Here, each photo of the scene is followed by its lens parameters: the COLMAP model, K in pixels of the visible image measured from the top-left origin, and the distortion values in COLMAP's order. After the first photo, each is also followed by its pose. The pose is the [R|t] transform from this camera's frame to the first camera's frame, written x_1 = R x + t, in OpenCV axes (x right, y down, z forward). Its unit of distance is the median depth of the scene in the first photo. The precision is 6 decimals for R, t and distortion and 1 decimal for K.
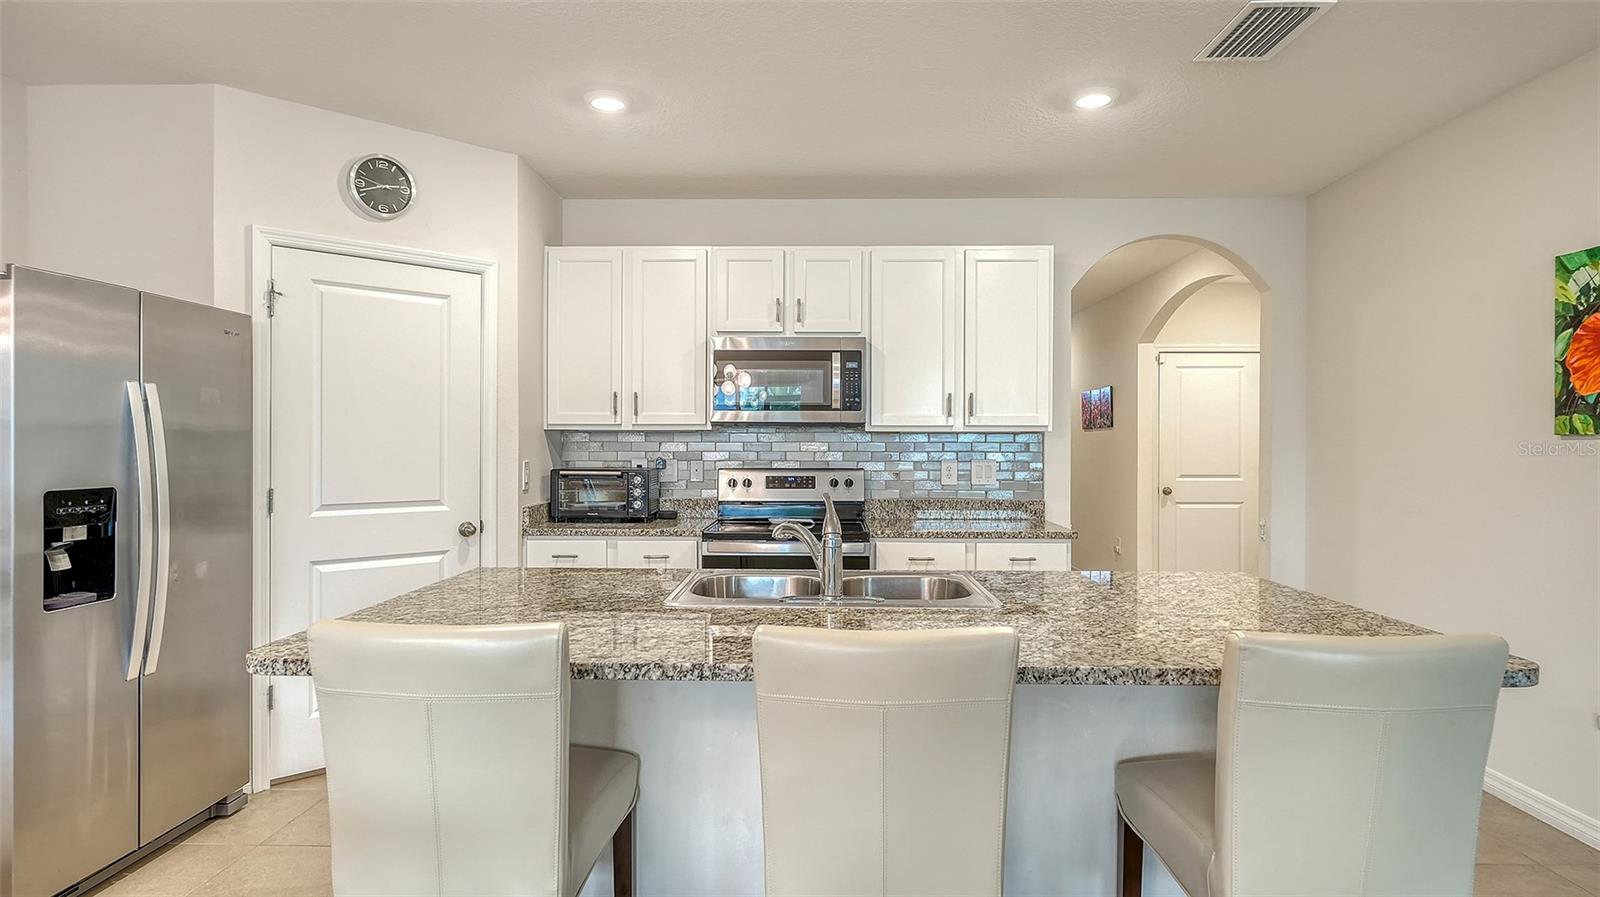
lens RADIAL K [[874.5, 0, 800.4], [0, 874.5, 447.9], [0, 0, 1]] dist [-0.005483, -0.001357]
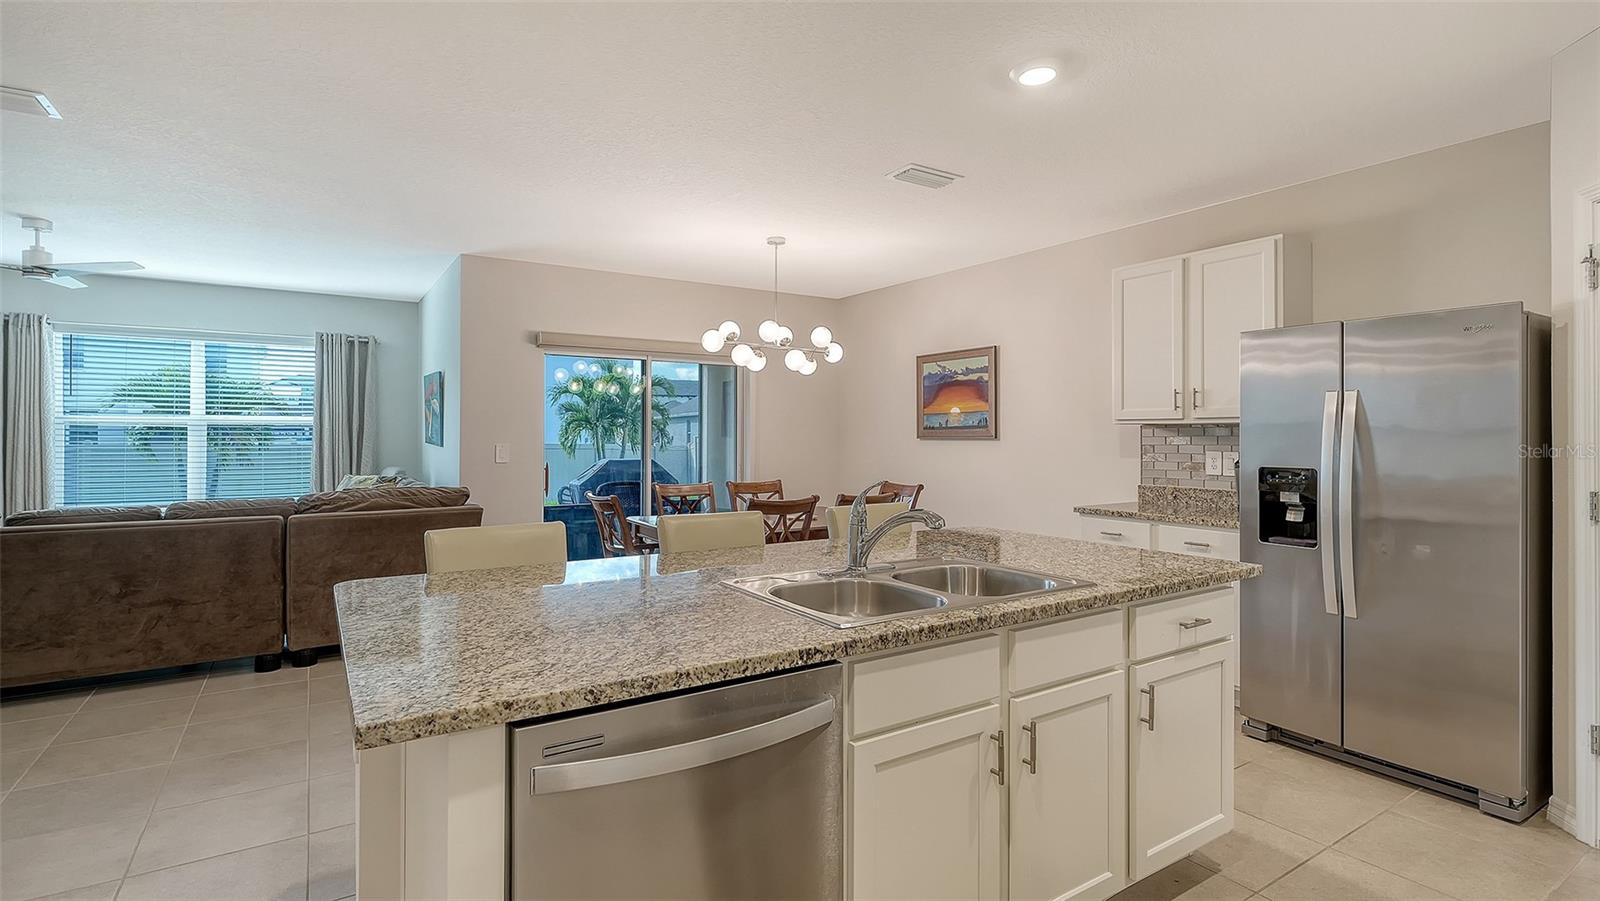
lens RADIAL K [[752.9, 0, 800.4], [0, 752.9, 428.4], [0, 0, 1]] dist [0.006466, 0.000544]
pose [[-0.823159, -0.009770, -0.567727, 0.342591], [-0.006970, 0.999950, -0.007102, -0.003359], [0.567768, -0.001889, -0.823186, 0.895350]]
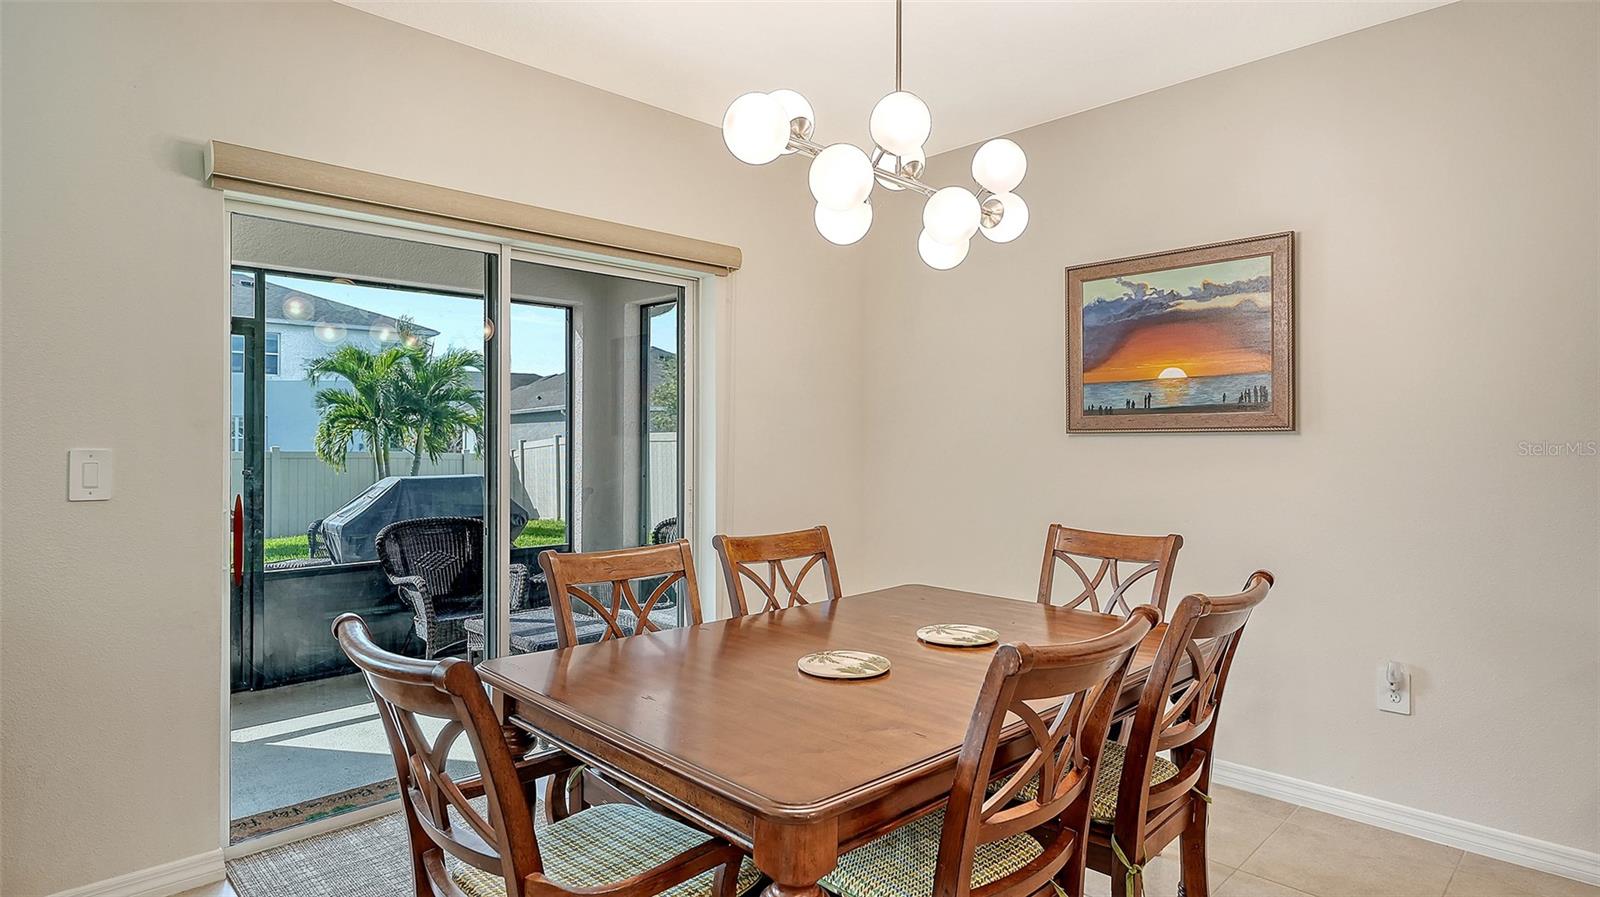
lens RADIAL K [[841.6, 0, 792.7], [0, 841.6, 439.3], [0, 0, 1]] dist [-0.004256, -0.000937]
pose [[-0.697619, -0.002955, -0.716463, 0.097167], [-0.004164, 0.999991, -0.000070, 0.011162], [0.716457, 0.002935, -0.697625, 0.207694]]
